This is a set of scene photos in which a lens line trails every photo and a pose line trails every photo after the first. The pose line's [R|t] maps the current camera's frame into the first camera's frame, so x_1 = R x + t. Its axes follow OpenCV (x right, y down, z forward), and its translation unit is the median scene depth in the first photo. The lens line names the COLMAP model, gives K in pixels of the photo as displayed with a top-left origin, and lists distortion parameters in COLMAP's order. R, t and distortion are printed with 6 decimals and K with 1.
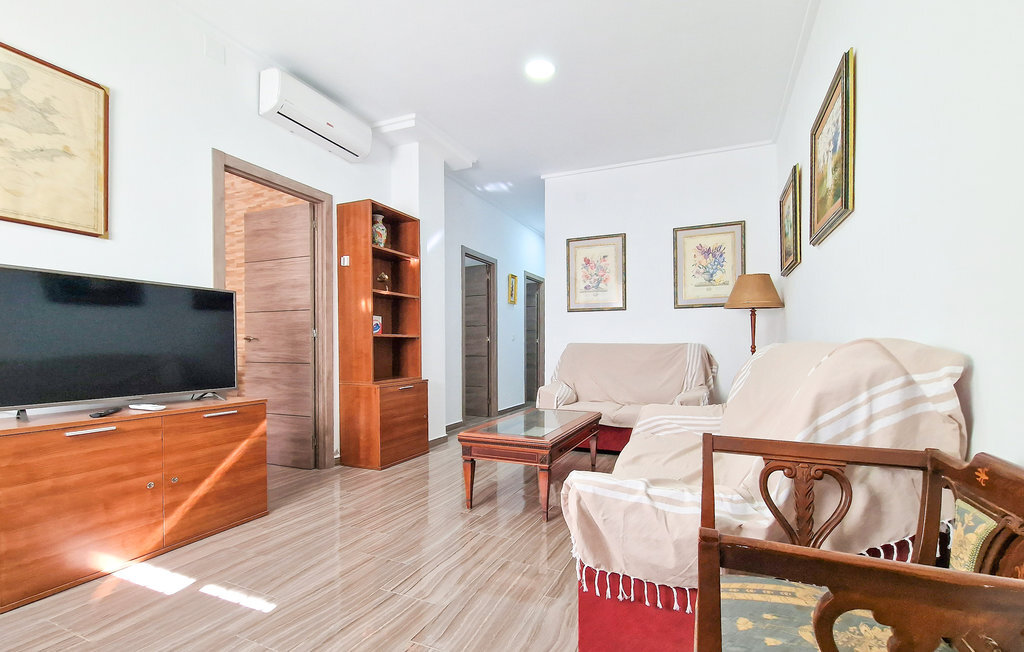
lens RADIAL K [[459.5, 0, 508.2], [0, 459.5, 357.3], [0, 0, 1]] dist [-0.002307, -0.000176]
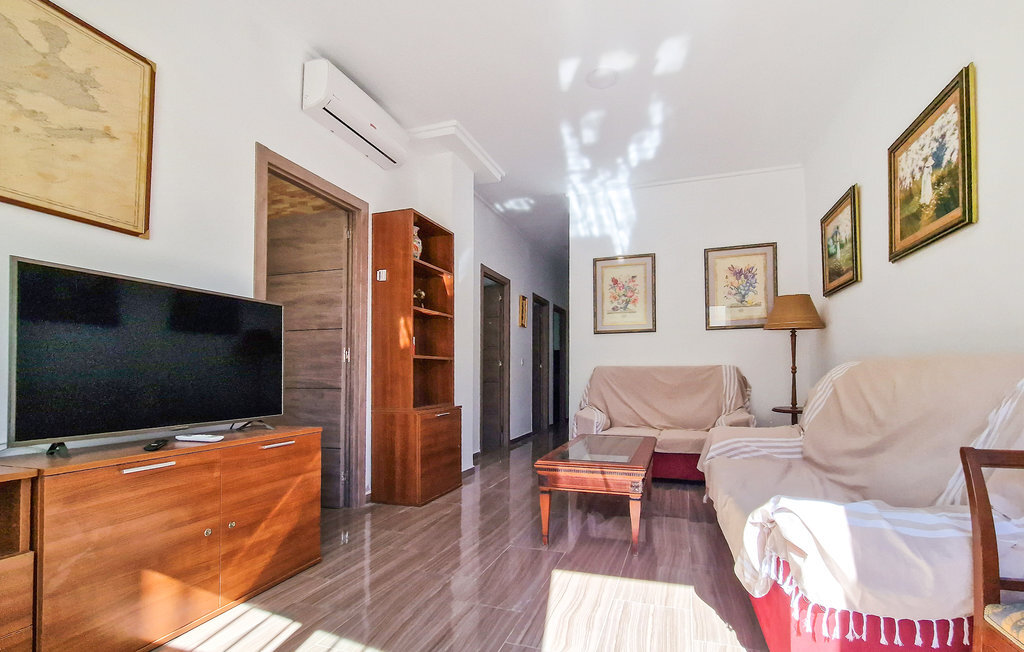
lens RADIAL K [[473.1, 0, 514.9], [0, 473.1, 367.7], [0, 0, 1]] dist [0.001722, 0.000276]
pose [[0.995218, -0.005375, 0.097527, -0.177465], [0.009187, 0.999210, -0.038676, 0.011360], [-0.097242, 0.039387, 0.994481, 0.047542]]
